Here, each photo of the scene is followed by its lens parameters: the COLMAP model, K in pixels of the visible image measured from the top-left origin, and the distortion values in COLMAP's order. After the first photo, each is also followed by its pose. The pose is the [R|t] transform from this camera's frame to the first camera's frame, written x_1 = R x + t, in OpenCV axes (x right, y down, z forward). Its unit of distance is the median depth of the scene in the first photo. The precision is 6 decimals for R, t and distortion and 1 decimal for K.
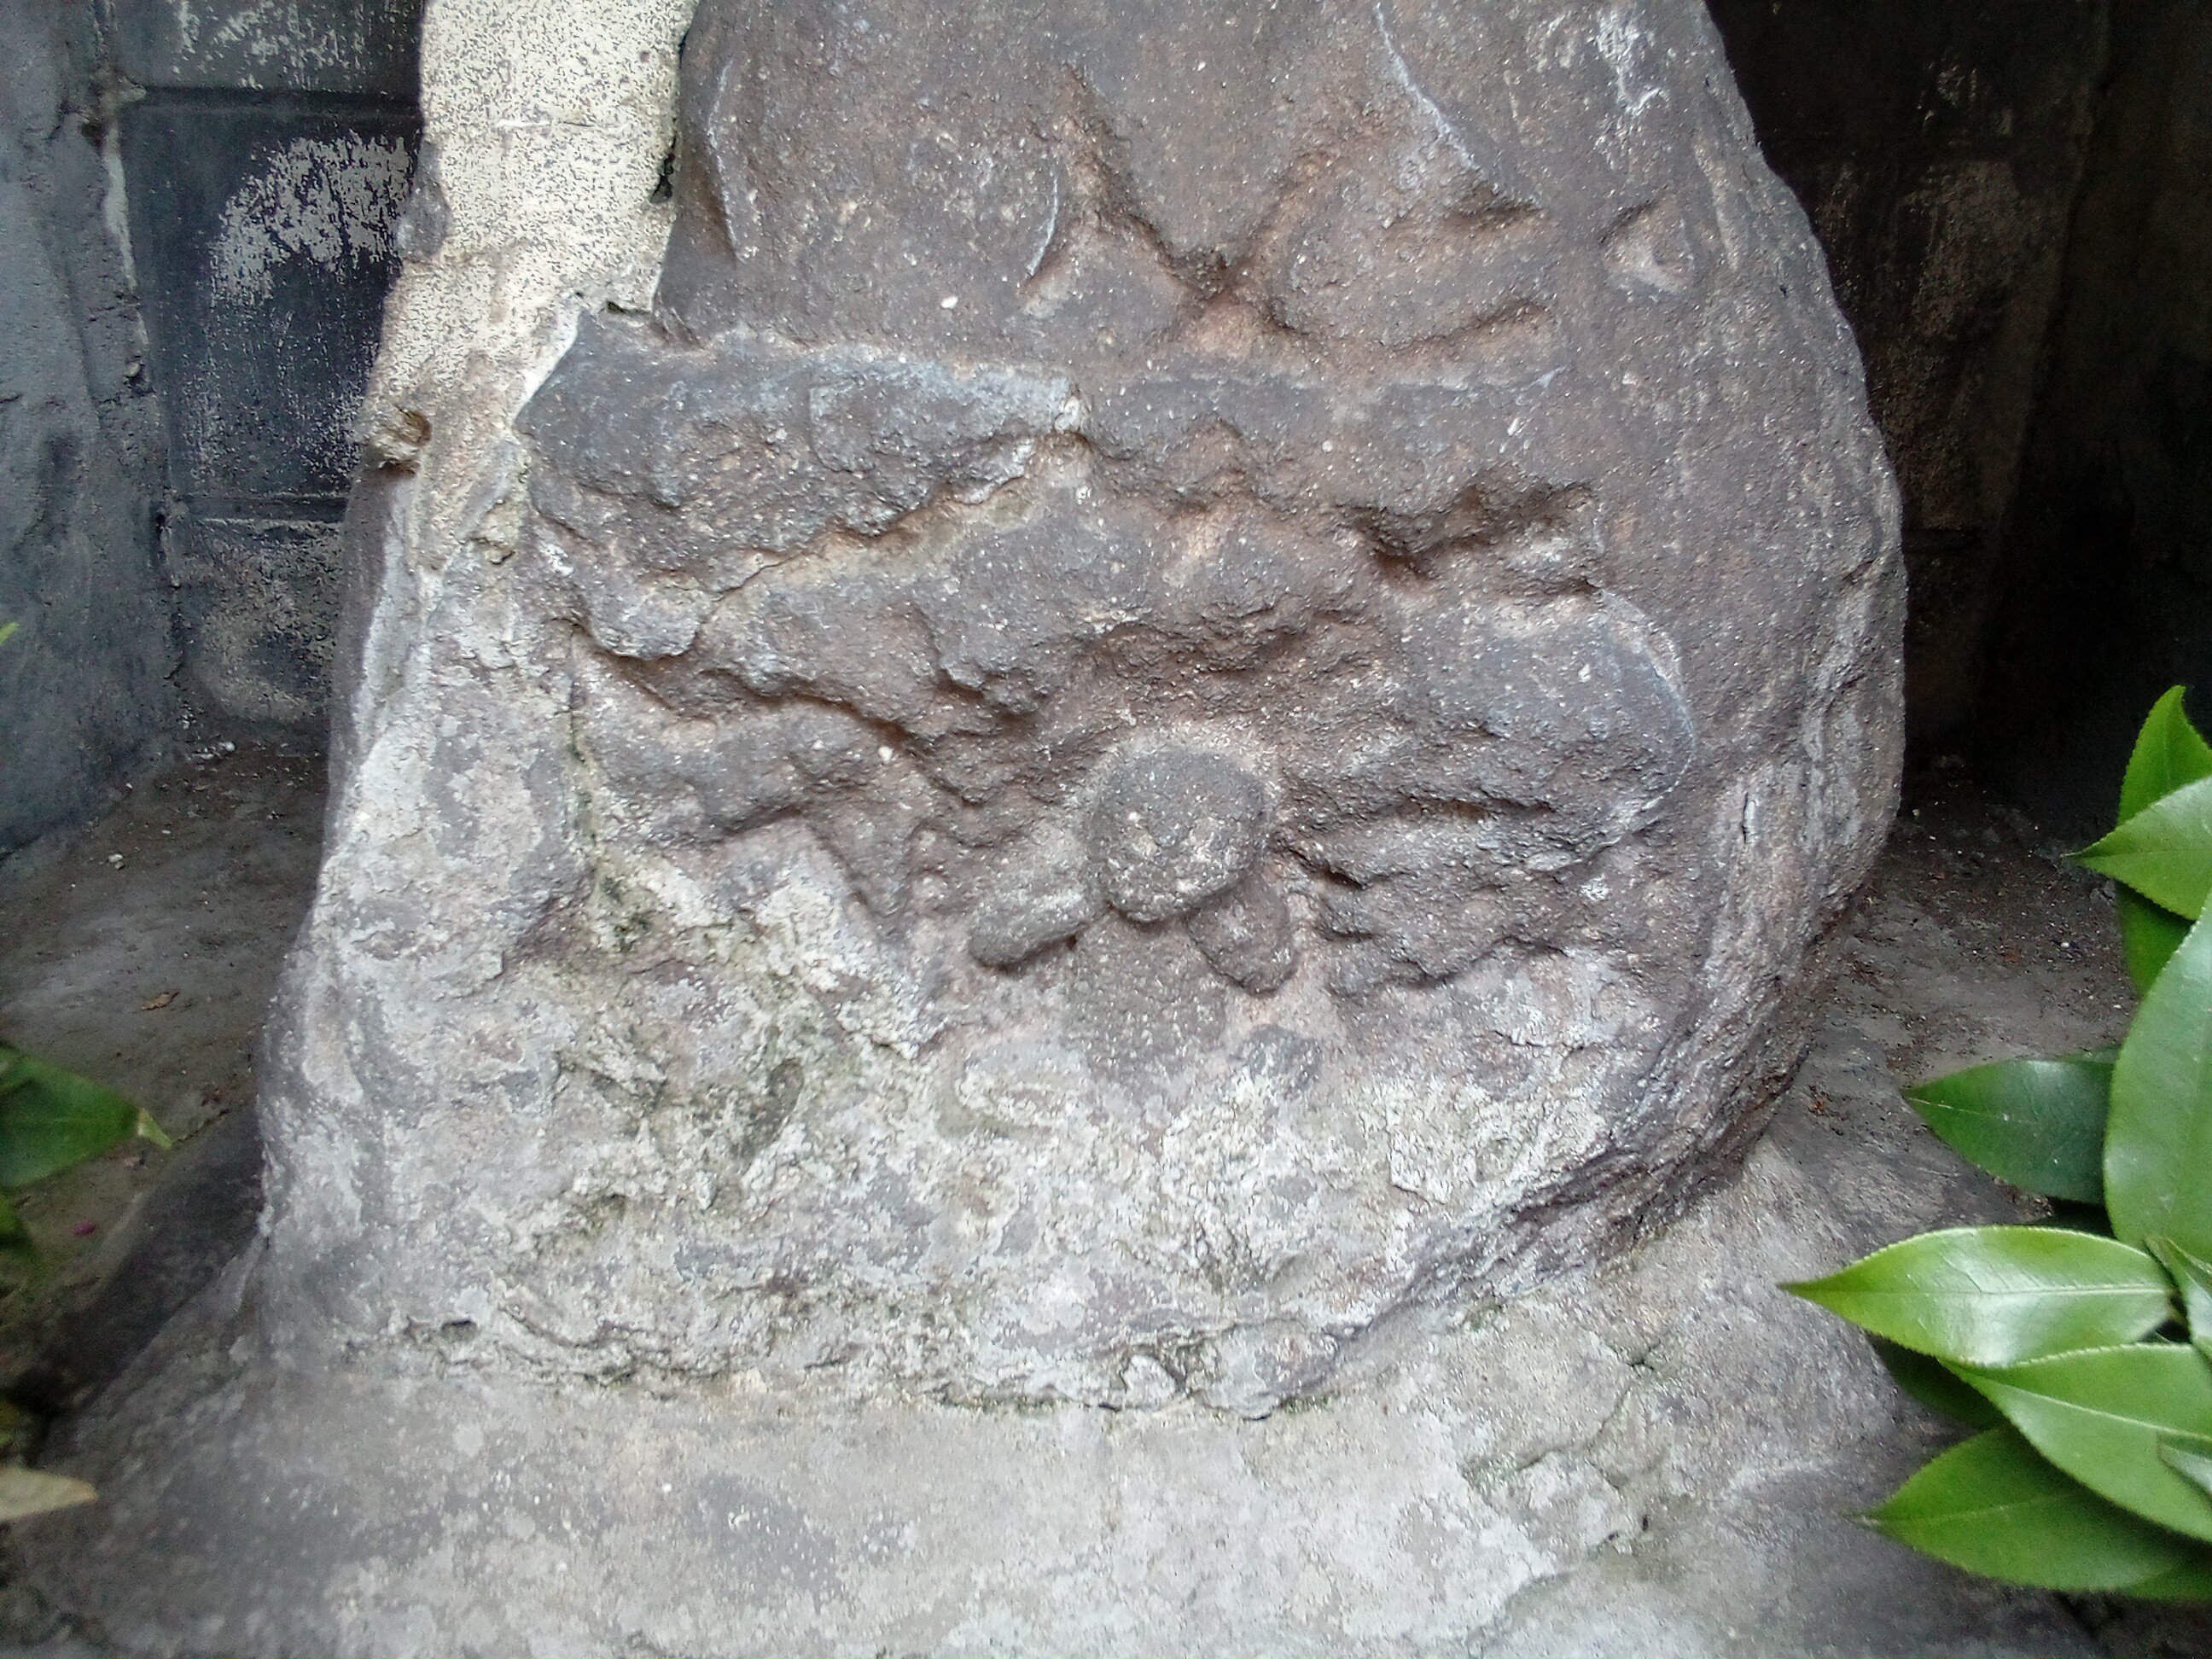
lens RADIAL K [[1791.1, 0, 1113.1], [0, 1791.1, 728.3], [0, 0, 1]] dist [0.079603, -0.102020]
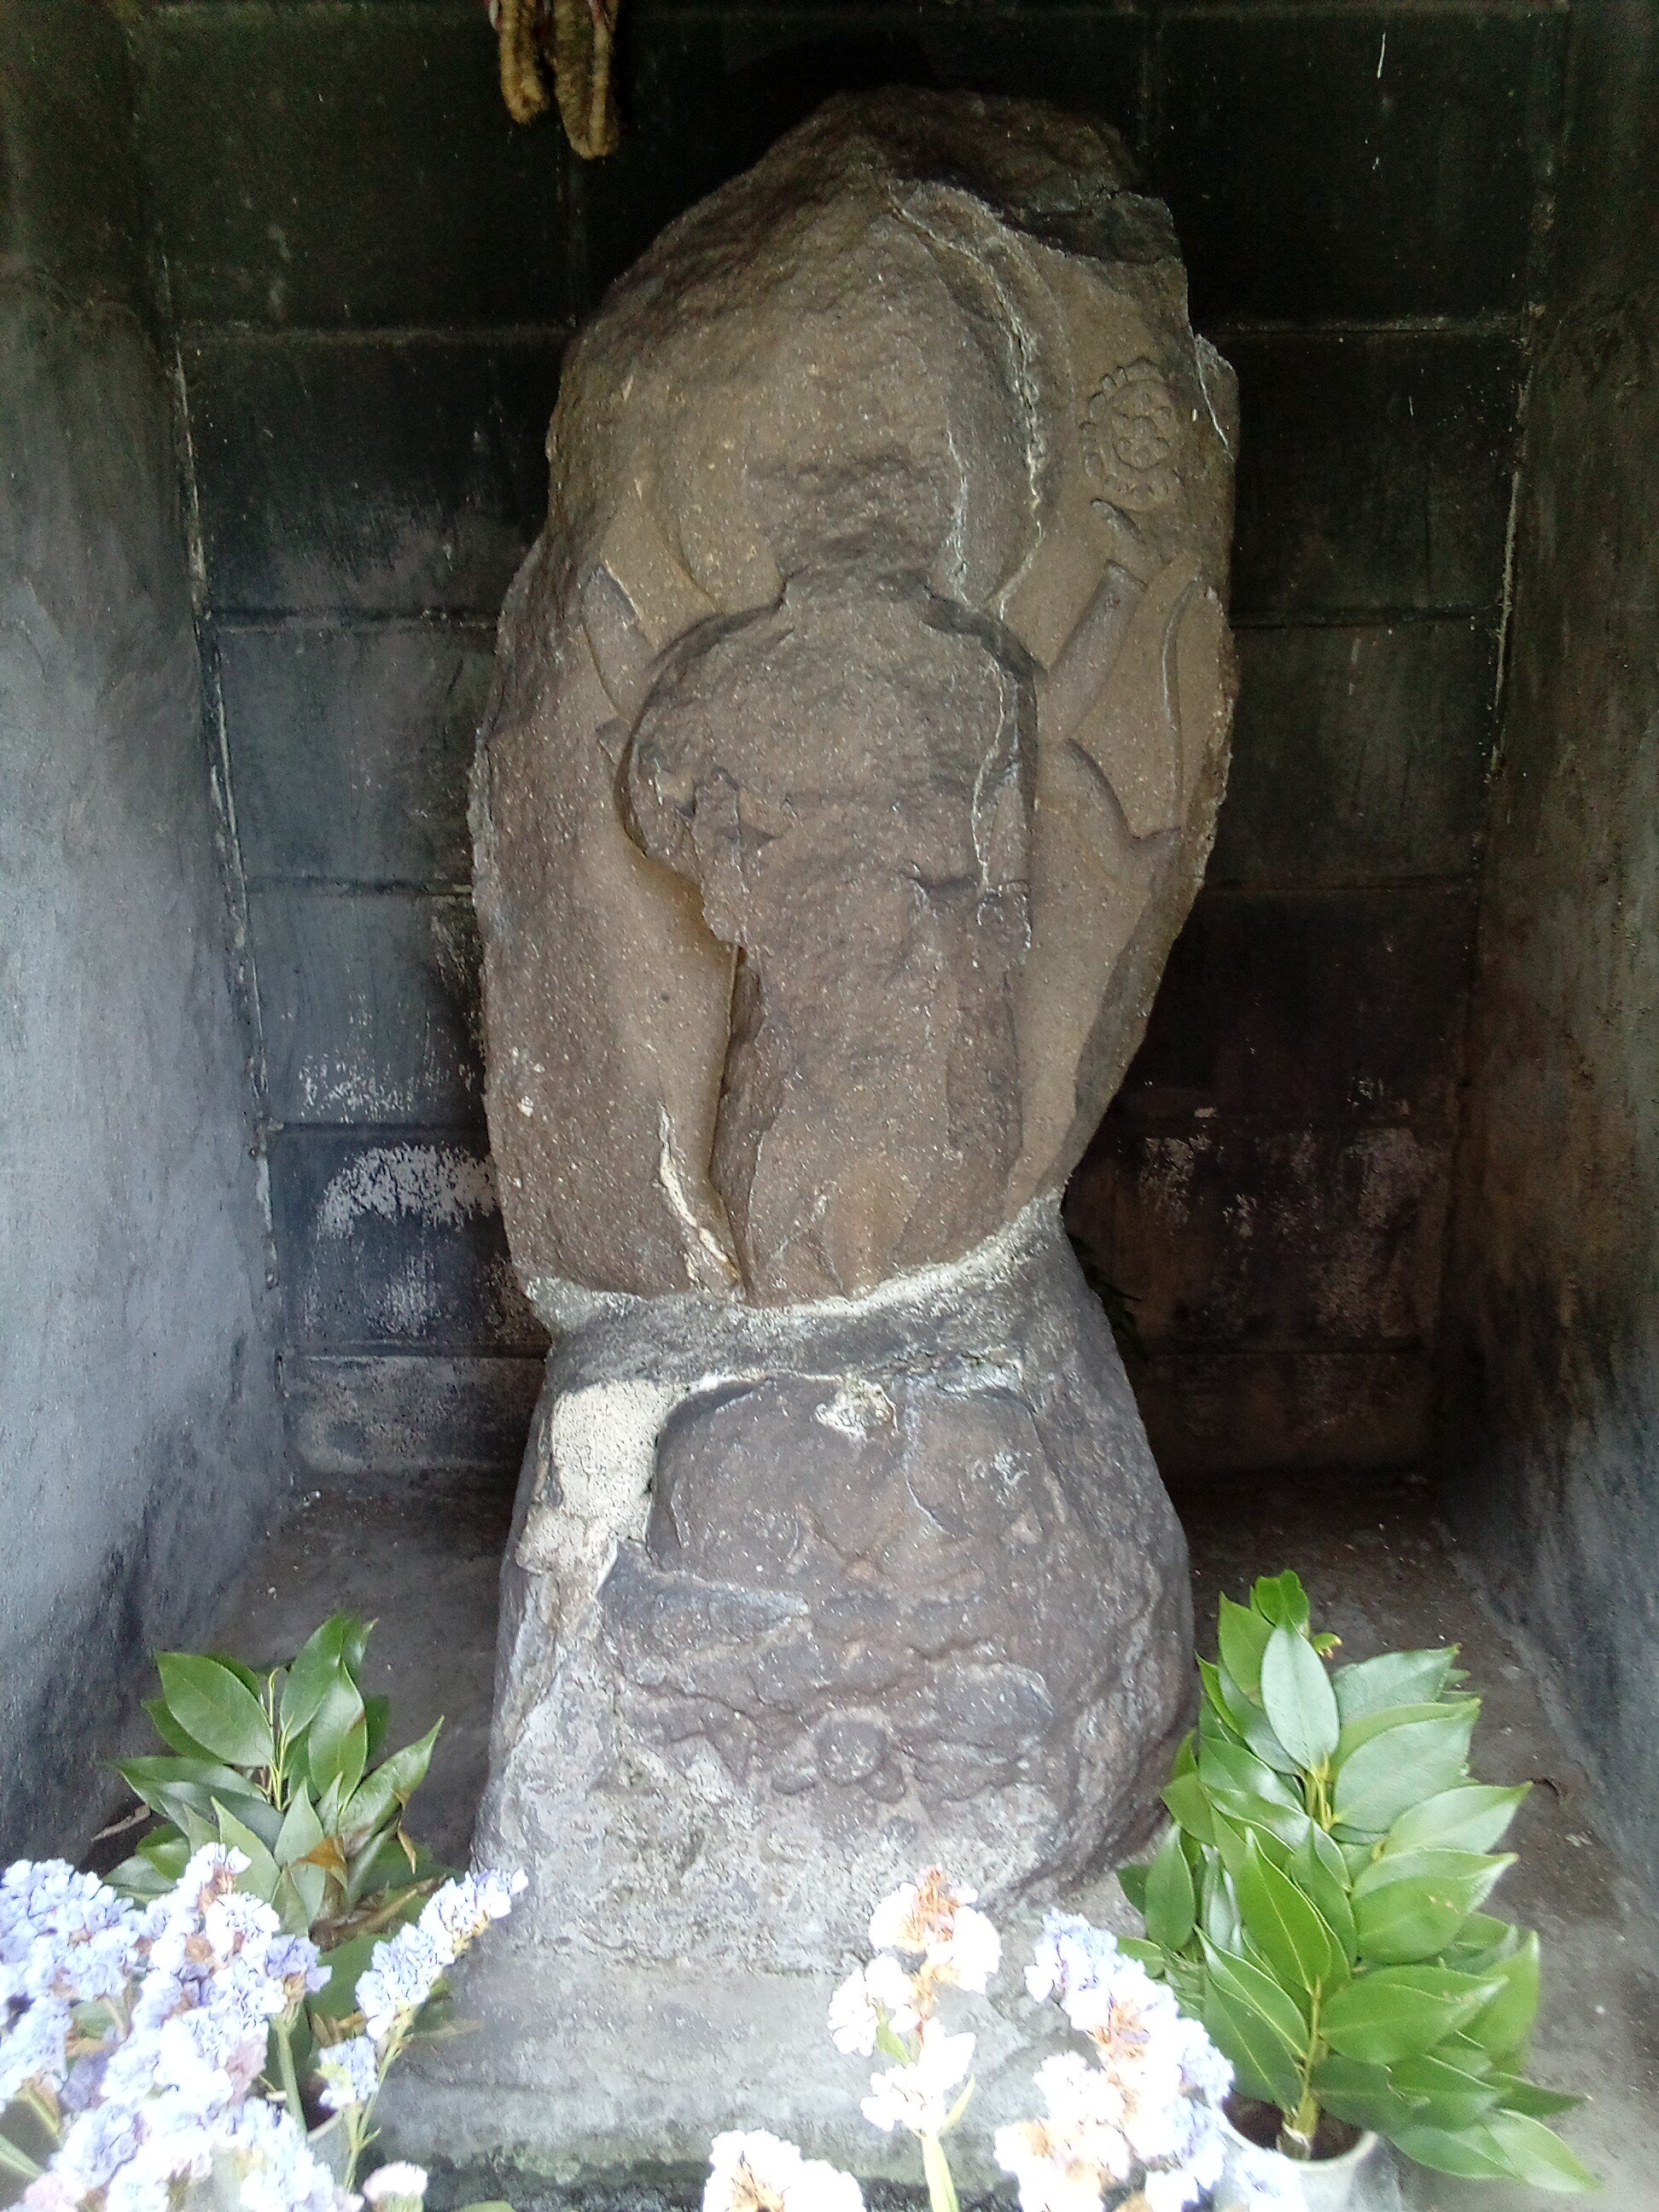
lens RADIAL K [[1791.1, 0, 841.2], [0, 1791.1, 1048.1], [0, 0, 1]] dist [0.079603, -0.102020]
pose [[0.998619, -0.023696, -0.046880, 0.151690], [0.021644, 0.998806, -0.043803, -0.761662], [0.047862, 0.042727, 0.997940, -1.482183]]
